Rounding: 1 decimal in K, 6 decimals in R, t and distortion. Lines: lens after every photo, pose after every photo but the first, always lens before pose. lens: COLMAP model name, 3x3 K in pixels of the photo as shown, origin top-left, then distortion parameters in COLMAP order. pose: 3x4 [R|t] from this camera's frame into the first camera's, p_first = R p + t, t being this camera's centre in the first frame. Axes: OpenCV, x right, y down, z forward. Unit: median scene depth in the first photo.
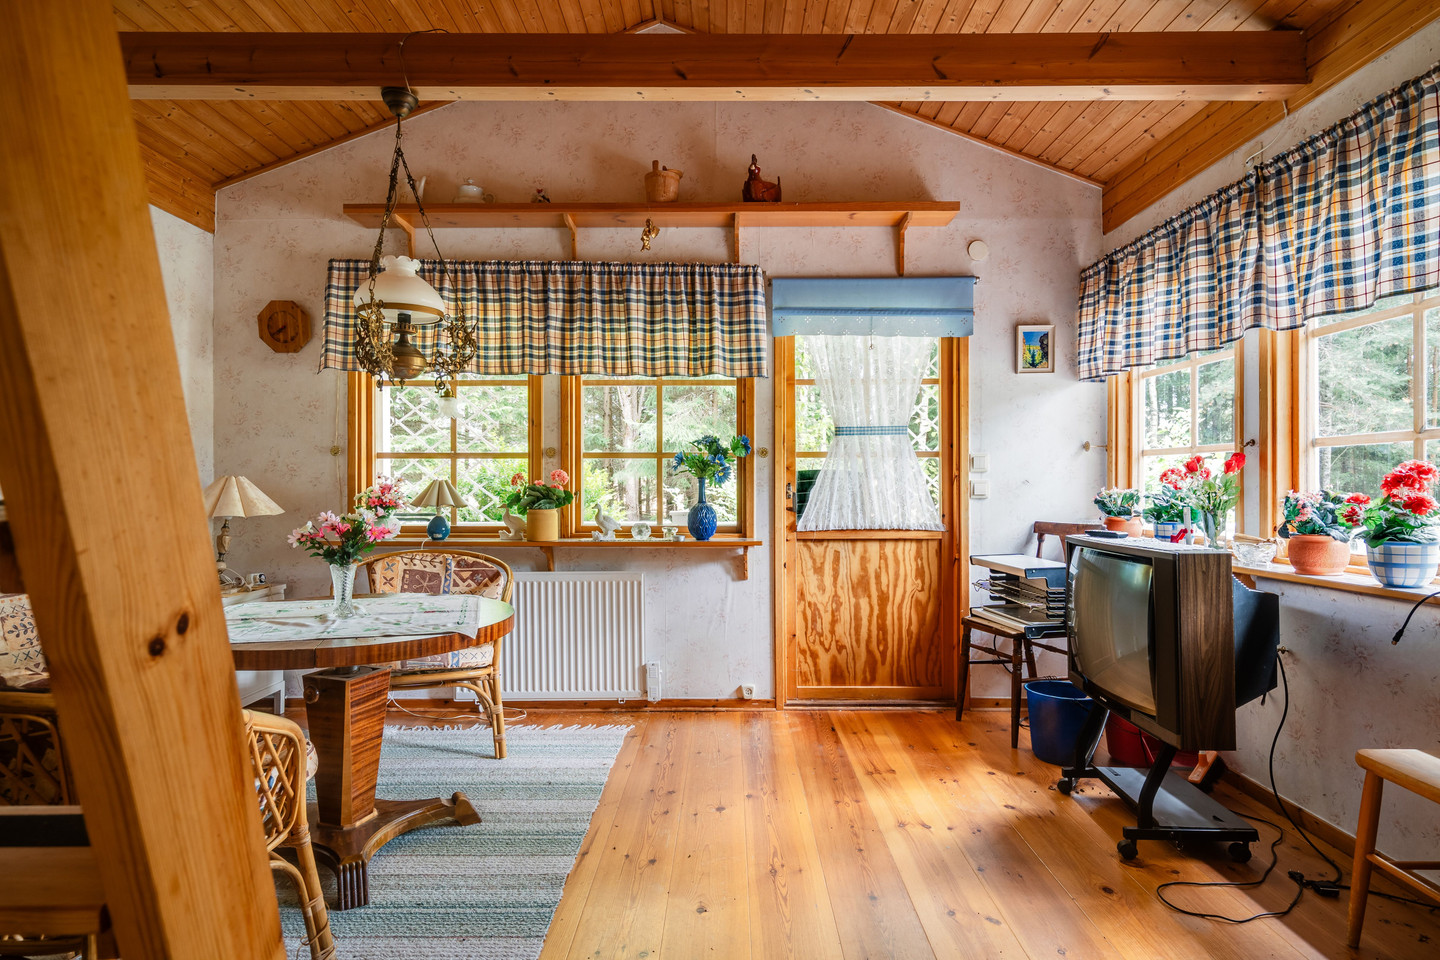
lens RADIAL K [[763.1, 0, 720.0], [0, 763.1, 480.0], [0, 0, 1]] dist [-0.000625, -0.000025]
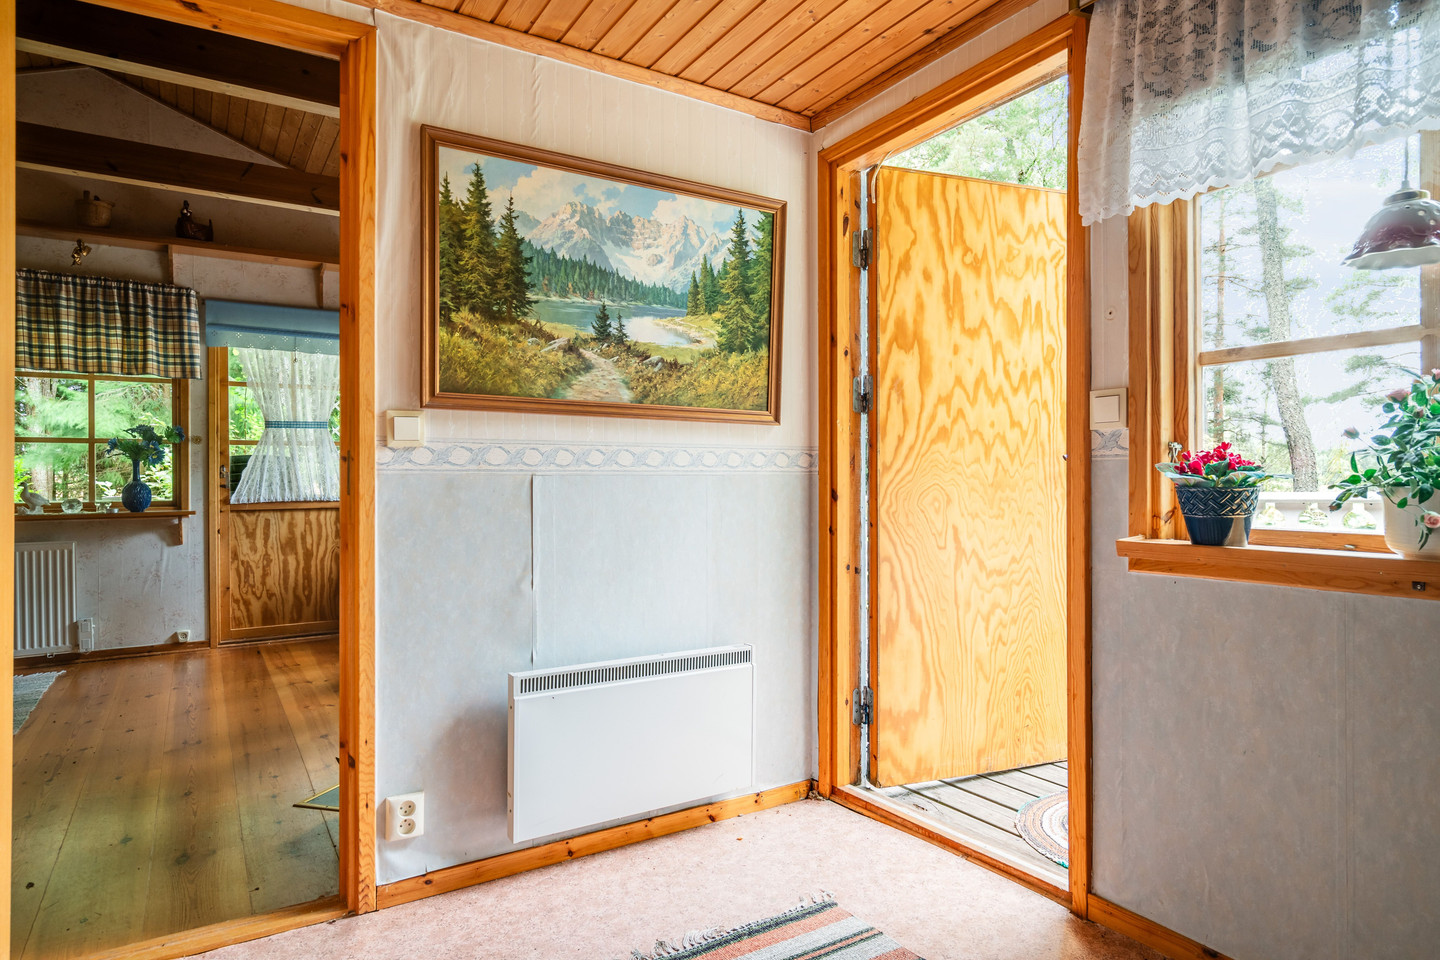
lens RADIAL K [[835.0, 0, 715.7], [0, 835.0, 474.6], [0, 0, 1]] dist [0.005248, 0.001029]
pose [[0.843124, -0.002375, 0.537714, 0.036269], [0.003774, 0.999992, -0.001501, 0.025342], [-0.537706, 0.003295, 0.843126, -0.594466]]
